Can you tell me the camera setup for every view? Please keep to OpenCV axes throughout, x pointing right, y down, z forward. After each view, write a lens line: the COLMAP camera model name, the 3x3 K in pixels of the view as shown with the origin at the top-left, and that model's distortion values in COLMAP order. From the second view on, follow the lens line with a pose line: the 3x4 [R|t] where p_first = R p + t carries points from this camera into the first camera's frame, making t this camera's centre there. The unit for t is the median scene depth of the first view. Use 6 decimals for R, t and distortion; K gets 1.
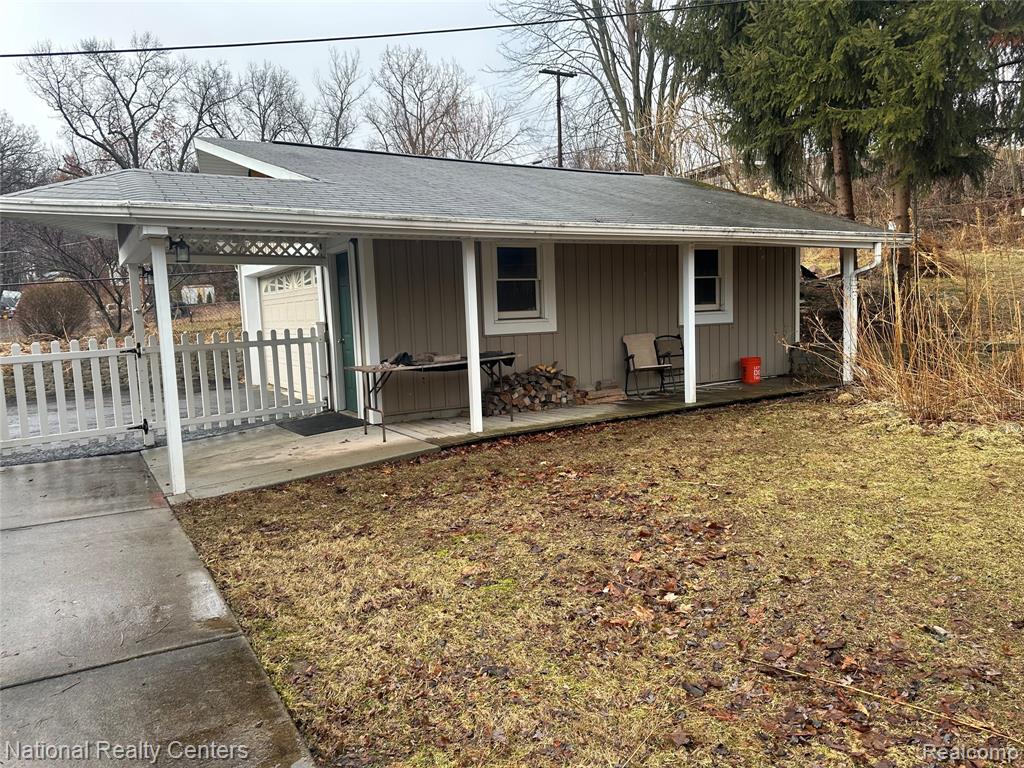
lens RADIAL K [[717.1, 0, 505.4], [0, 717.1, 378.0], [0, 0, 1]] dist [0.075134, -0.085701]
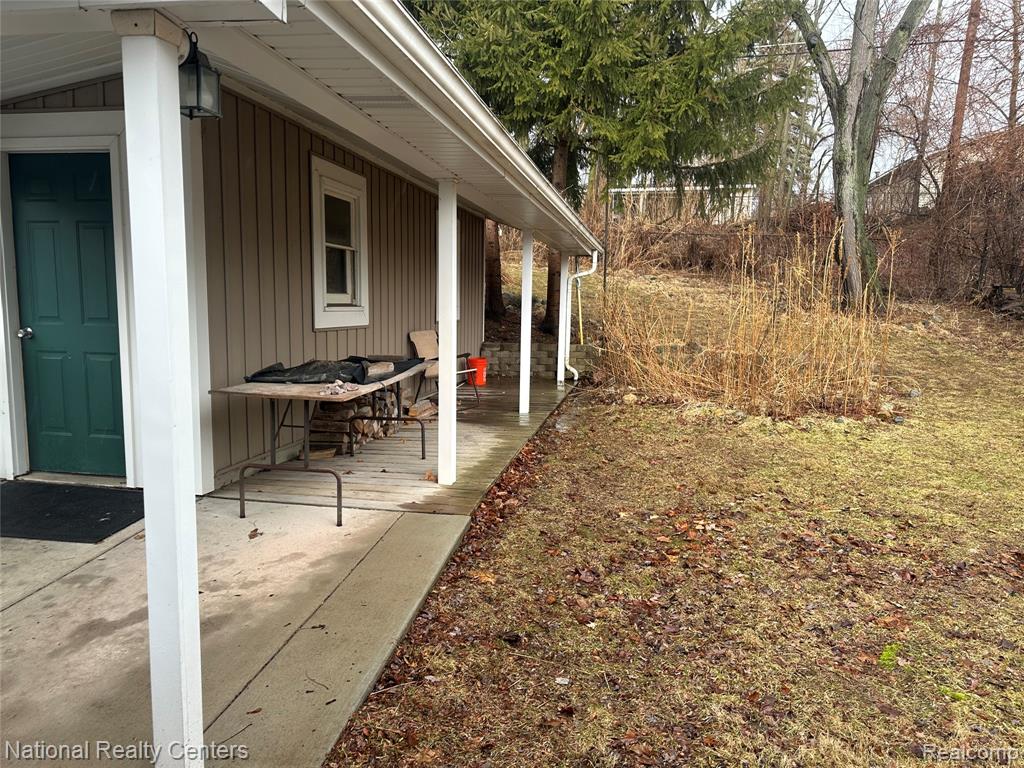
lens RADIAL K [[717.1, 0, 515.7], [0, 717.1, 388.7], [0, 0, 1]] dist [0.075134, -0.085701]
pose [[0.652074, -0.040541, 0.757071, -0.404757], [0.021537, 0.999157, 0.034954, -0.025560], [-0.757849, -0.006488, 0.652397, 0.445804]]
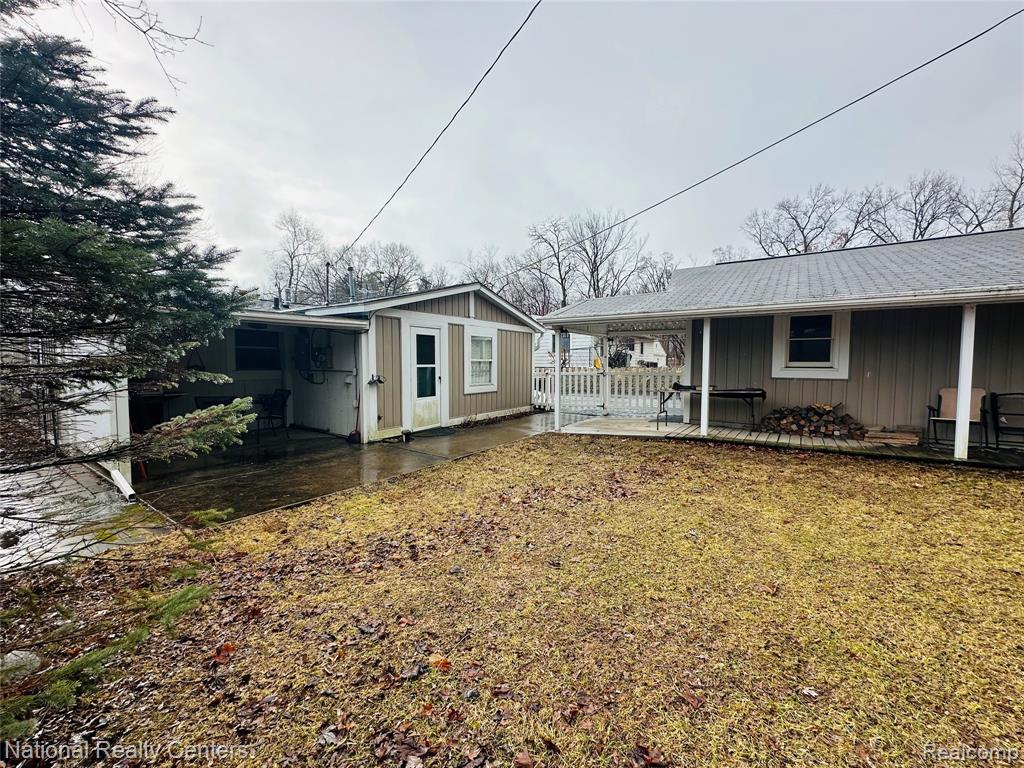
lens RADIAL K [[409.0, 0, 512.3], [0, 409.0, 382.1], [0, 0, 1]] dist [-0.002394, 0.000521]
pose [[0.417836, 0.083086, -0.904715, 0.508762], [-0.100041, 0.993962, 0.045079, -0.035667], [0.902998, 0.071673, 0.423625, 0.169718]]
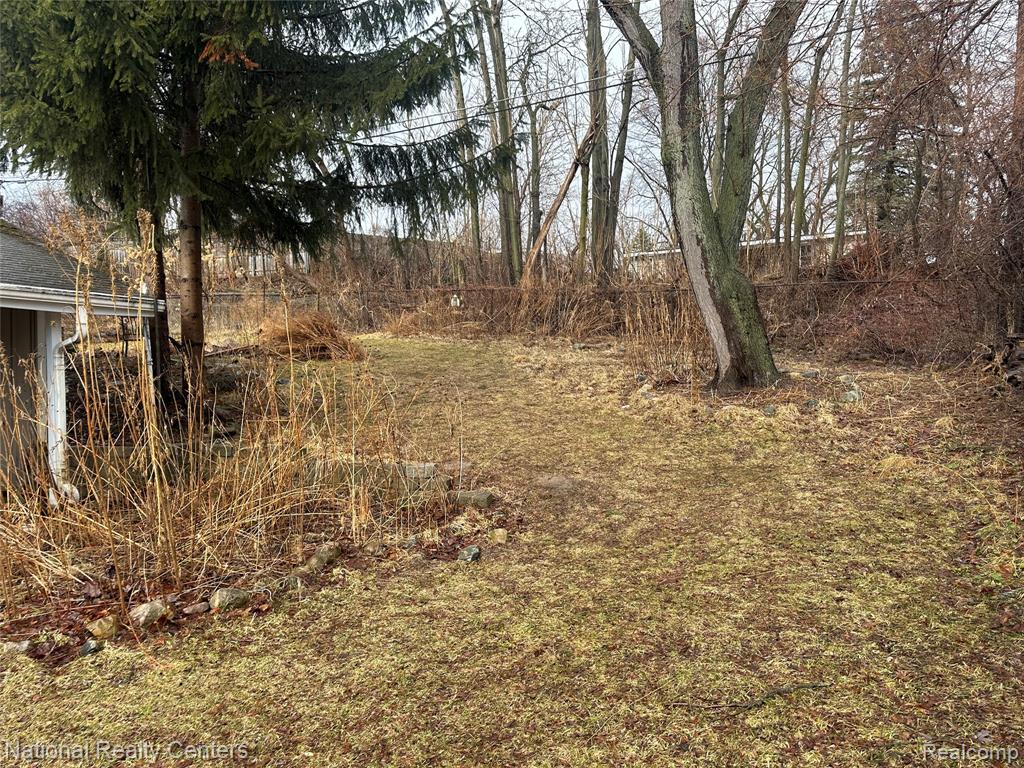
lens RADIAL K [[717.1, 0, 513.5], [0, 717.1, 390.1], [0, 0, 1]] dist [0.075134, -0.085701]
pose [[0.843635, 0.023563, 0.536400, 0.540596], [0.021362, 0.996773, -0.077383, -0.047202], [-0.536492, 0.076742, 0.840409, 0.218876]]
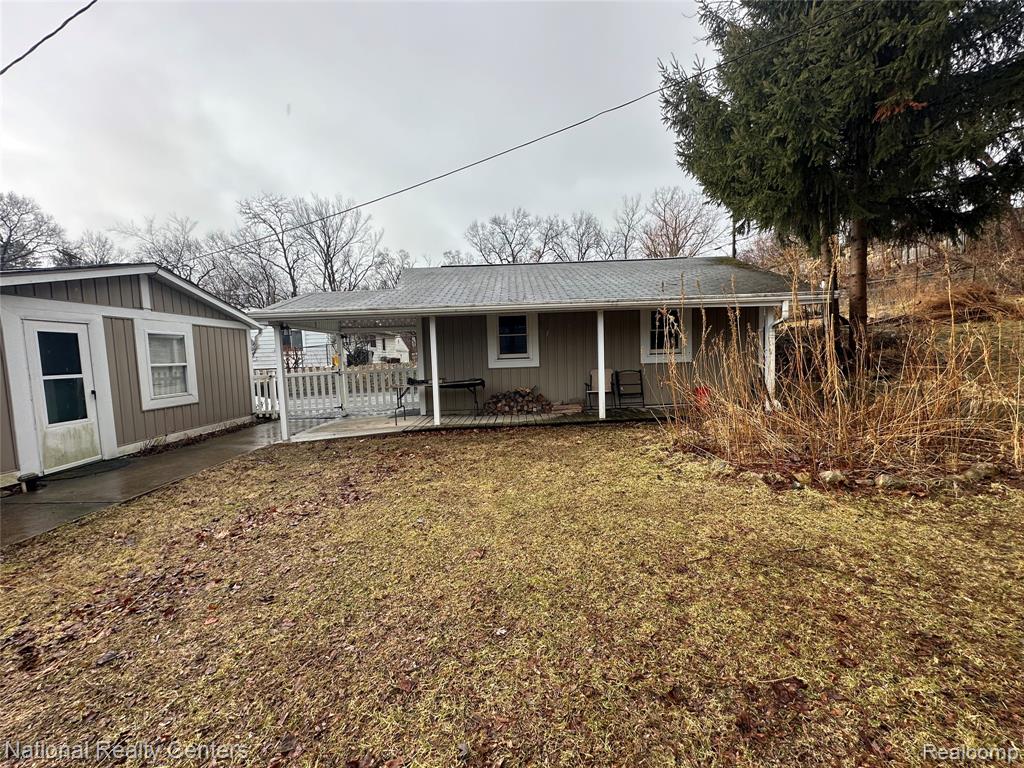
lens RADIAL K [[409.0, 0, 513.2], [0, 409.0, 382.4], [0, 0, 1]] dist [-0.002394, 0.000521]
pose [[0.860203, 0.042545, -0.508173, 0.522727], [-0.042737, 0.999022, 0.011298, -0.039887], [0.508157, 0.011999, 0.861181, 0.190029]]
